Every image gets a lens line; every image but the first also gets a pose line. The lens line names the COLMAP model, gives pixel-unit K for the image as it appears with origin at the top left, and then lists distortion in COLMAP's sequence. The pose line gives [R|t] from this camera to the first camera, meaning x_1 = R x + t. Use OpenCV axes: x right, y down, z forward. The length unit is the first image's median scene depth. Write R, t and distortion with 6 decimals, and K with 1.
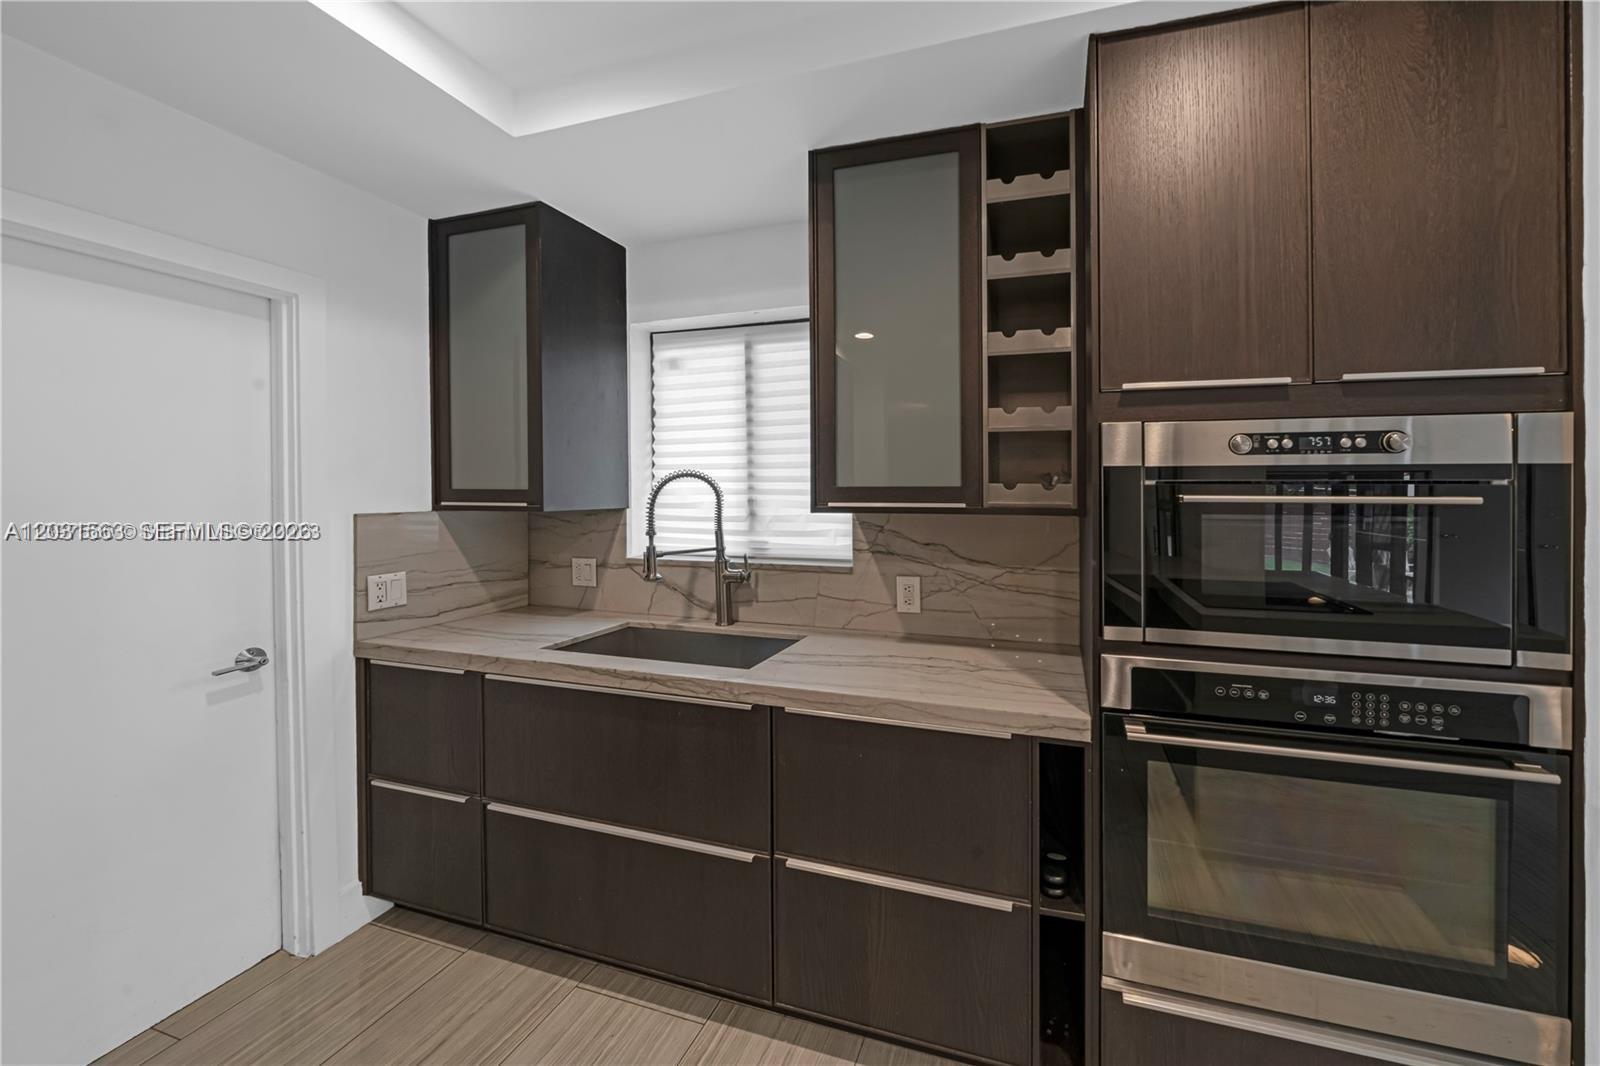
lens RADIAL K [[591.6, 0, 836.5], [0, 591.6, 486.9], [0, 0, 1]] dist [-0.007065, -0.000444]
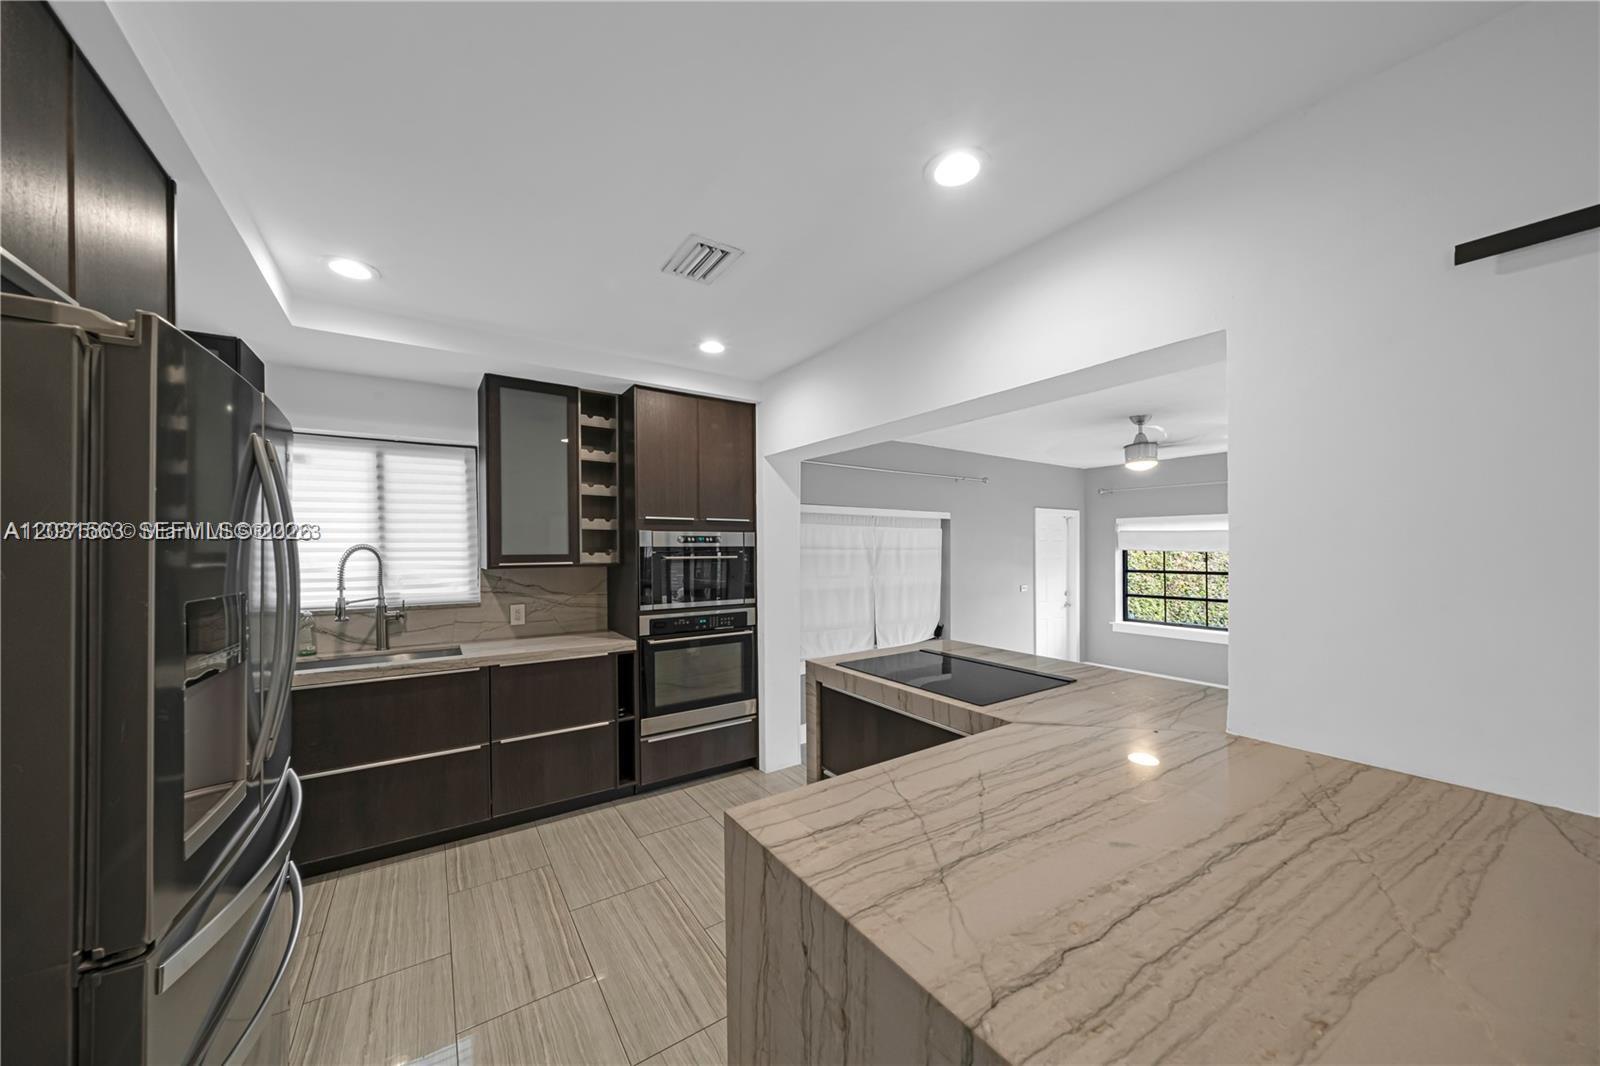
lens RADIAL K [[560.2, 0, 806.3], [0, 560.2, 556.4], [0, 0, 1]] dist [-0.006481, 0.000560]
pose [[0.597470, -0.013642, 0.801775, -0.899507], [0.004999, 0.999899, 0.013289, -0.015399], [-0.801876, -0.003932, 0.597478, -0.896128]]
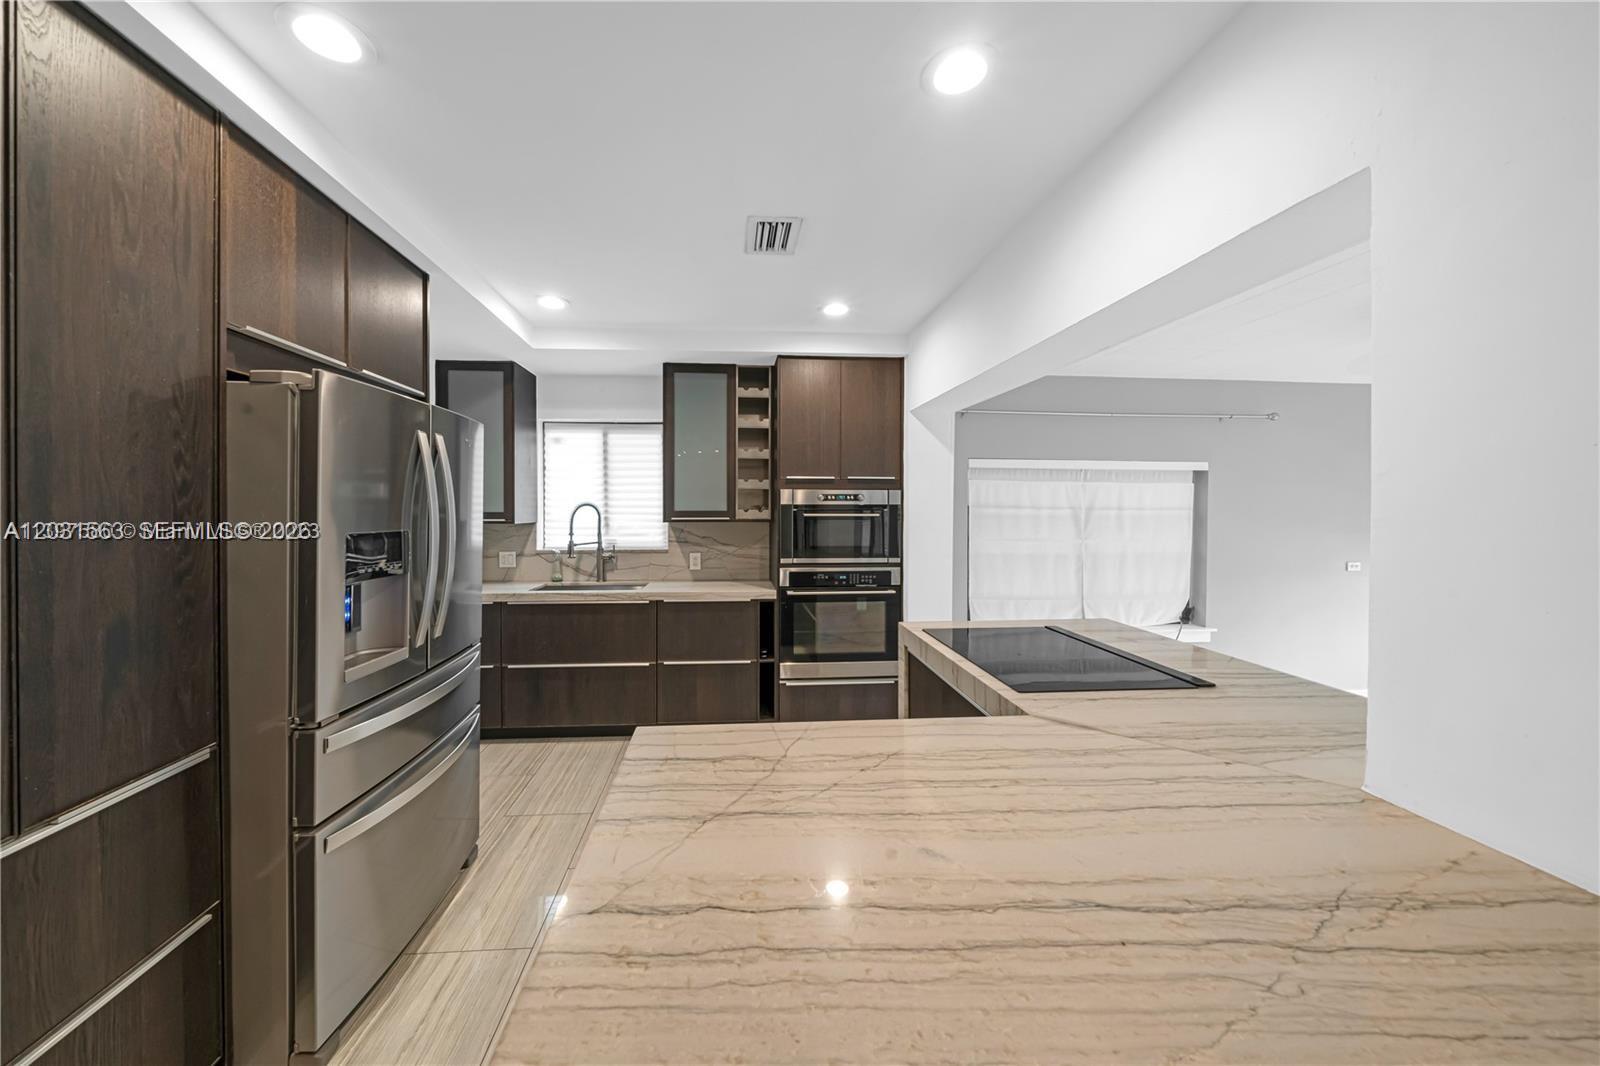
lens RADIAL K [[560.2, 0, 756.2], [0, 560.2, 518.4], [0, 0, 1]] dist [-0.006481, 0.000560]
pose [[0.921999, -0.004940, 0.387160, -0.579339], [-0.001709, 0.999857, 0.016828, -0.008177], [-0.387188, -0.016177, 0.921859, -1.194005]]
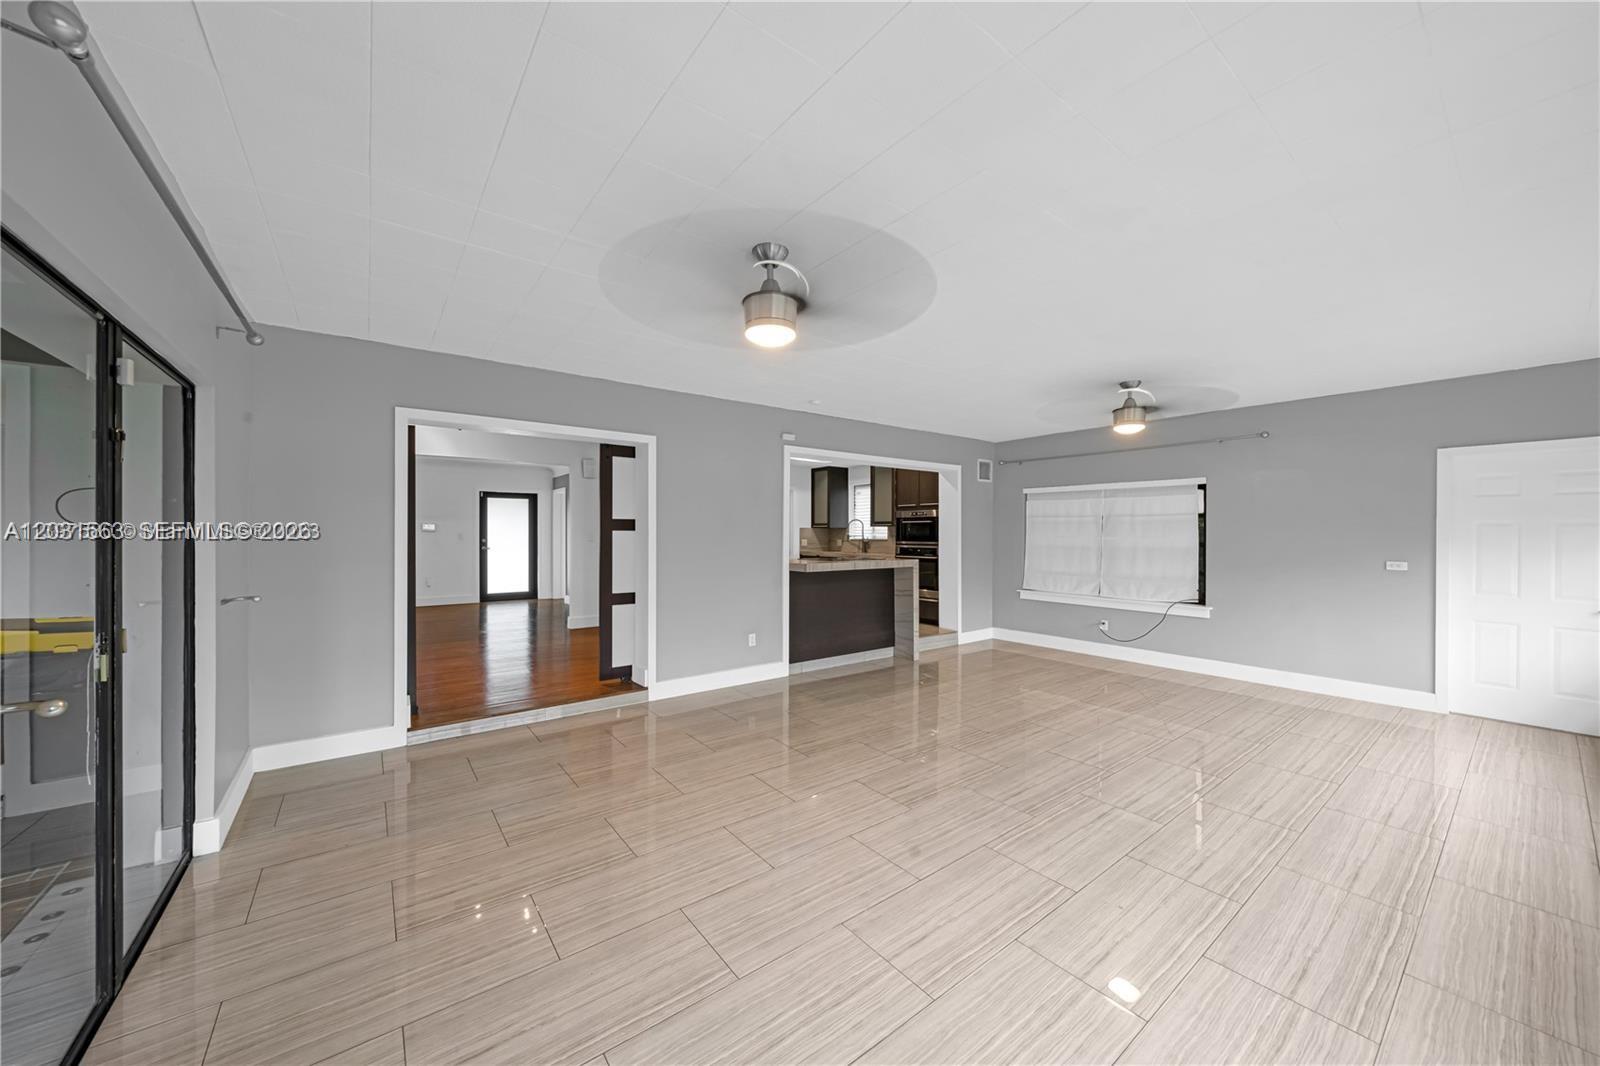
lens RADIAL K [[560.2, 0, 787.1], [0, 560.2, 537.5], [0, 0, 1]] dist [-0.006481, 0.000560]
pose [[0.811115, 0.006325, -0.584853, 2.671304], [-0.004830, 0.999980, 0.004115, 0.147066], [0.584867, -0.000513, 0.811129, -4.123986]]
